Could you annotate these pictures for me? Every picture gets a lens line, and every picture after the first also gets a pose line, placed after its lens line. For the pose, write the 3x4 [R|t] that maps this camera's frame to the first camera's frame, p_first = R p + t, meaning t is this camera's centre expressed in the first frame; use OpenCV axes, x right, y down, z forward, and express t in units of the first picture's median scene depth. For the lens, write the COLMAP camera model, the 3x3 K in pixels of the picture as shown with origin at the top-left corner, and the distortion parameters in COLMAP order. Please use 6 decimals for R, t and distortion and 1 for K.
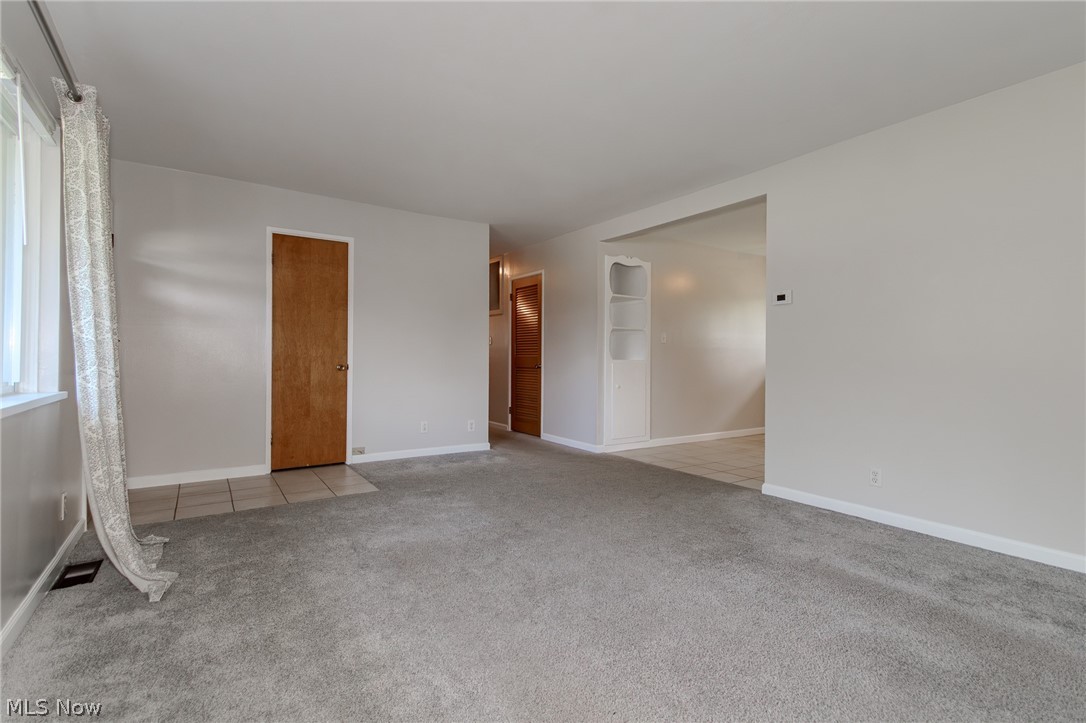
lens RADIAL K [[507.1, 0, 543.1], [0, 507.1, 363.8], [0, 0, 1]] dist [0.010872, -0.002240]
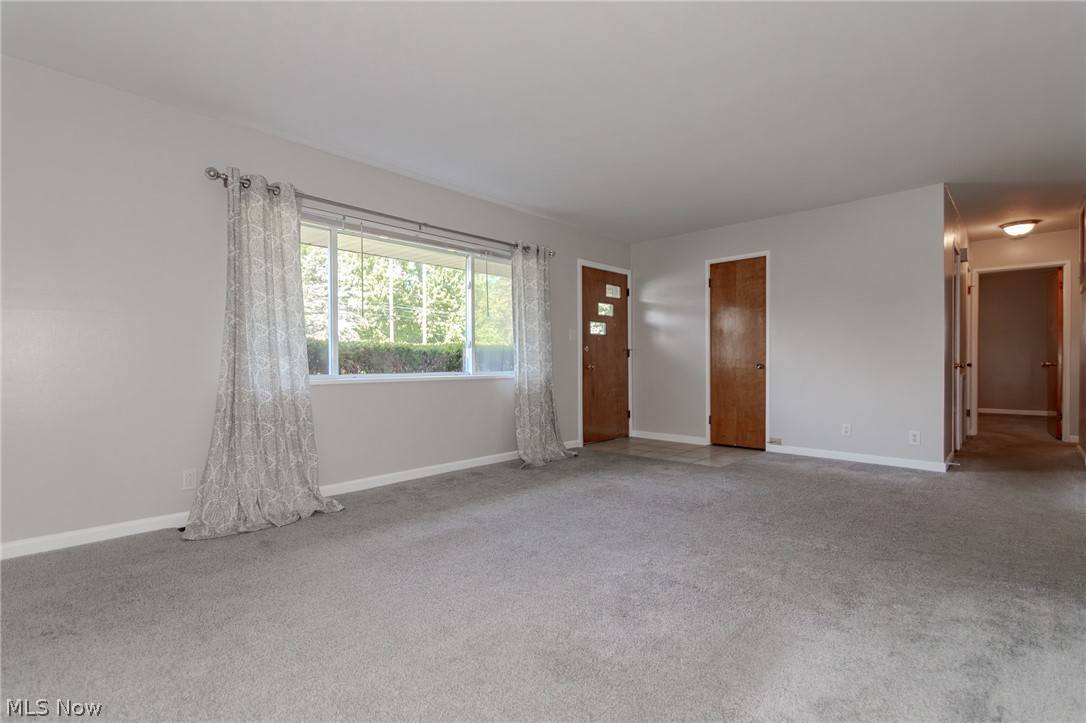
lens RADIAL K [[507.1, 0, 538.1], [0, 507.1, 365.1], [0, 0, 1]] dist [0.010872, -0.002240]
pose [[0.196735, -0.003215, -0.980451, 0.635763], [0.001195, 0.999995, -0.003039, 0.008784], [0.980456, -0.000573, 0.196738, 0.284815]]
